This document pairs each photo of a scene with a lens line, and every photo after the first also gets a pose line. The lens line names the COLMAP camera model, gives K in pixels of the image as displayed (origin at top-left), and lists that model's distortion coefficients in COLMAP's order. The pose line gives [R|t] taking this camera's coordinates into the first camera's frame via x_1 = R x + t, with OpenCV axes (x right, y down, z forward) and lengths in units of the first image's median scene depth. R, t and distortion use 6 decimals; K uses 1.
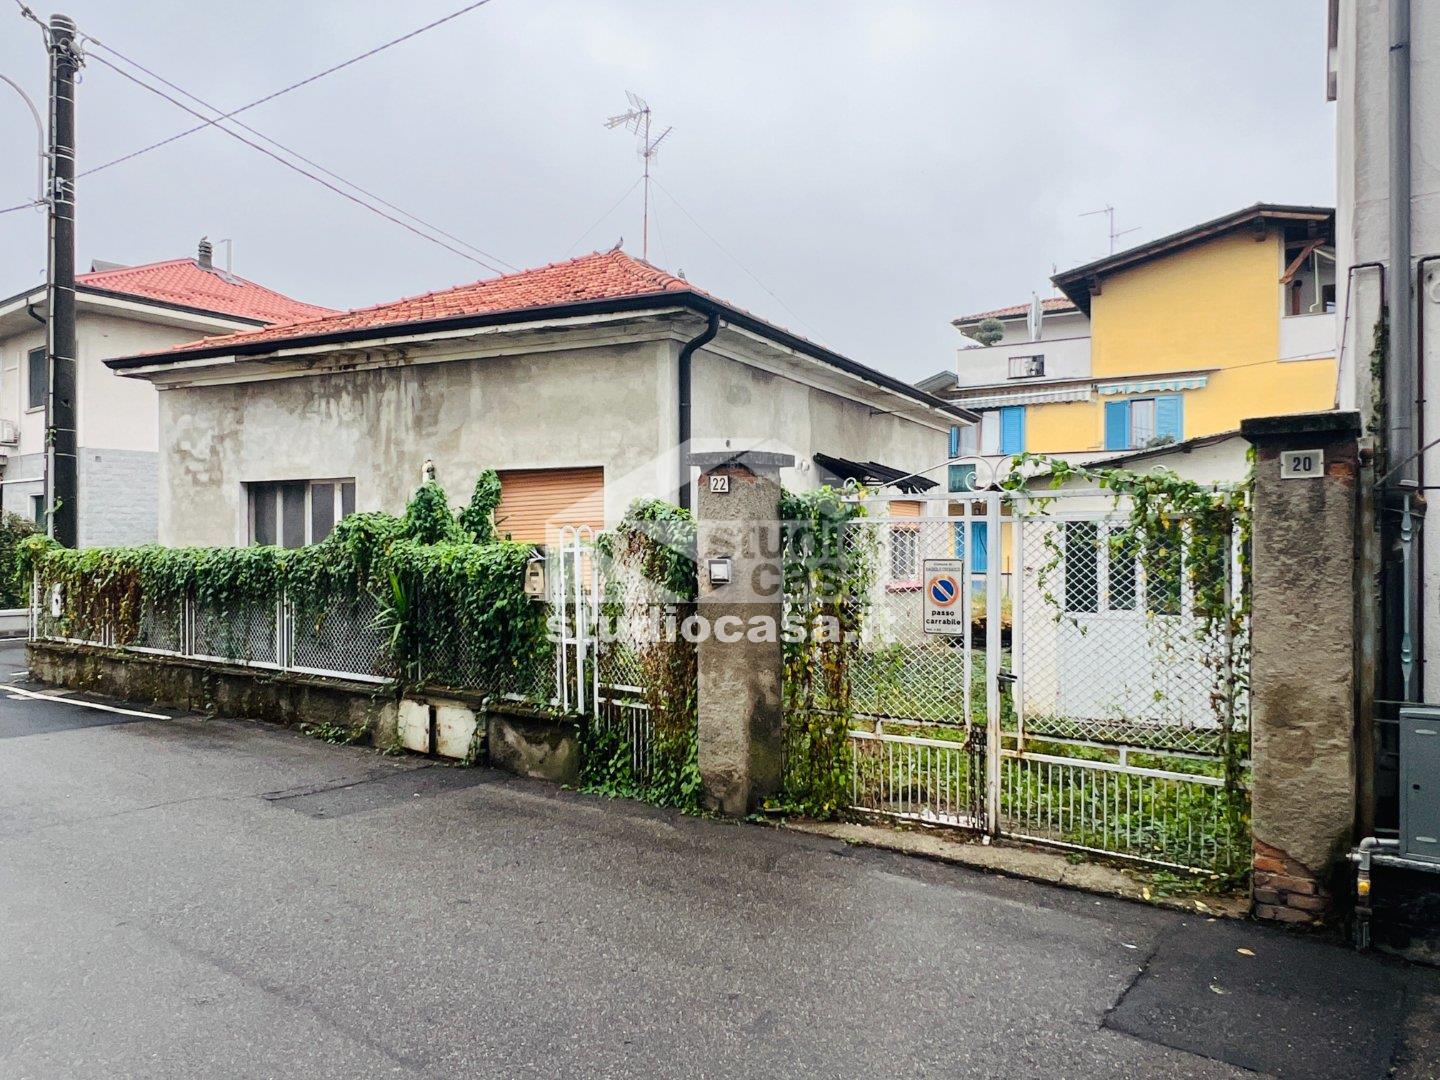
lens RADIAL K [[968.6, 0, 719.4], [0, 968.6, 542.7], [0, 0, 1]] dist [0.003905, -0.002076]
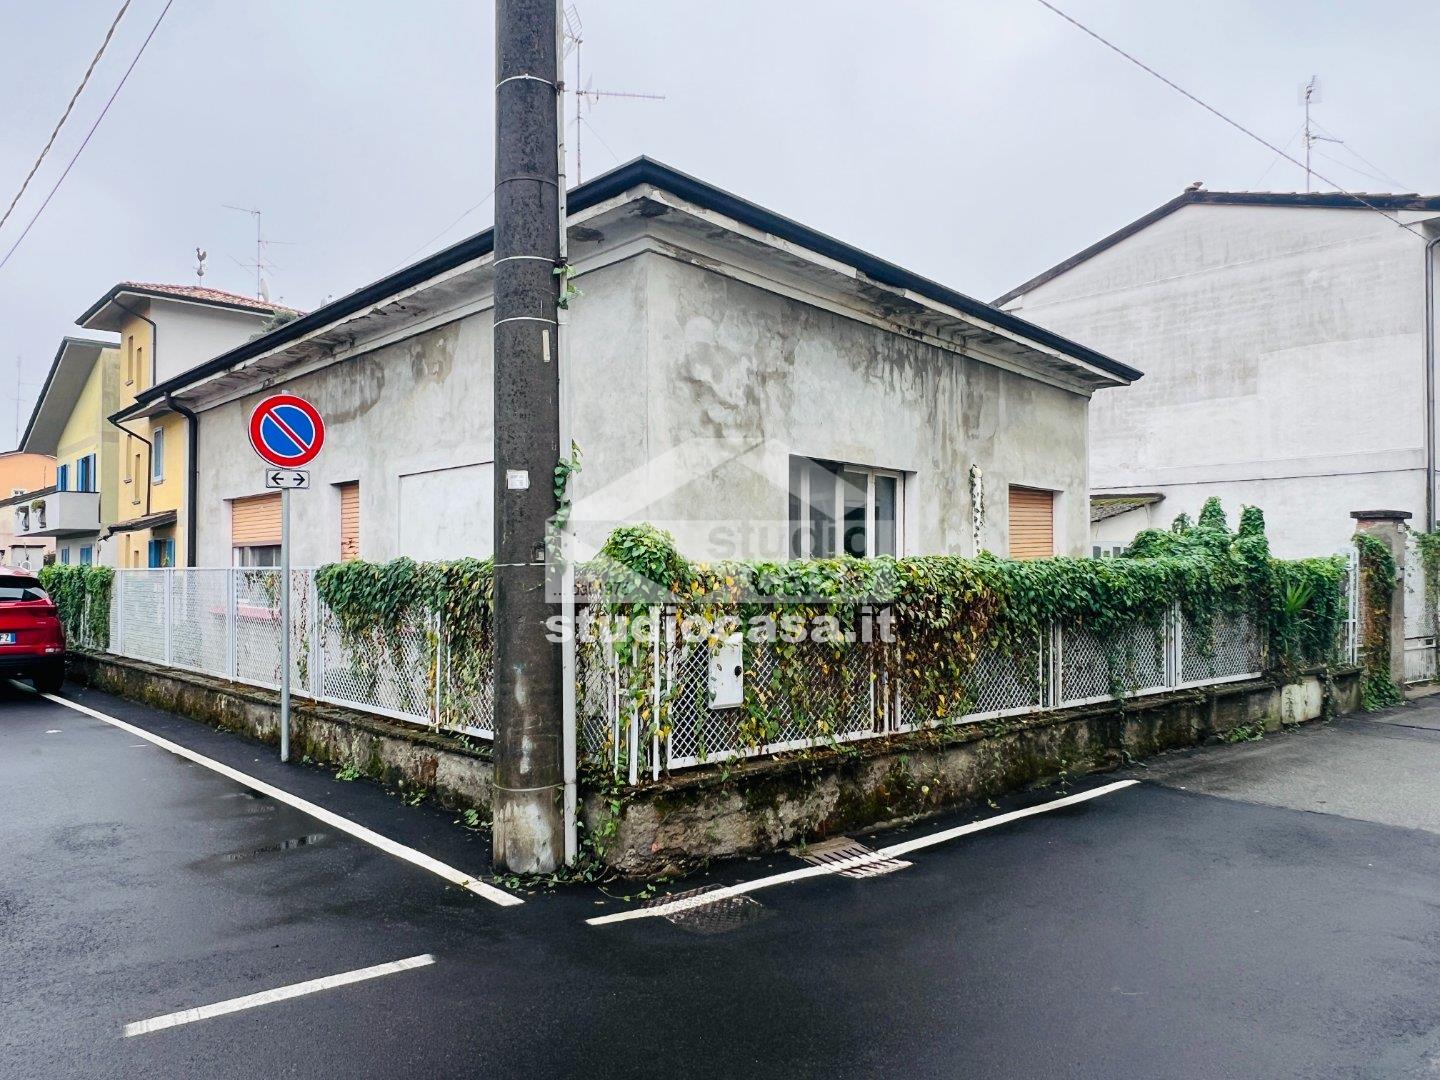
lens RADIAL K [[968.6, 0, 719.2], [0, 968.6, 543.3], [0, 0, 1]] dist [0.003905, -0.002076]
pose [[0.297723, 0.024483, 0.954338, -1.174778], [-0.001617, 0.999683, -0.025142, 0.011322], [-0.954651, 0.005942, 0.297669, 0.908667]]
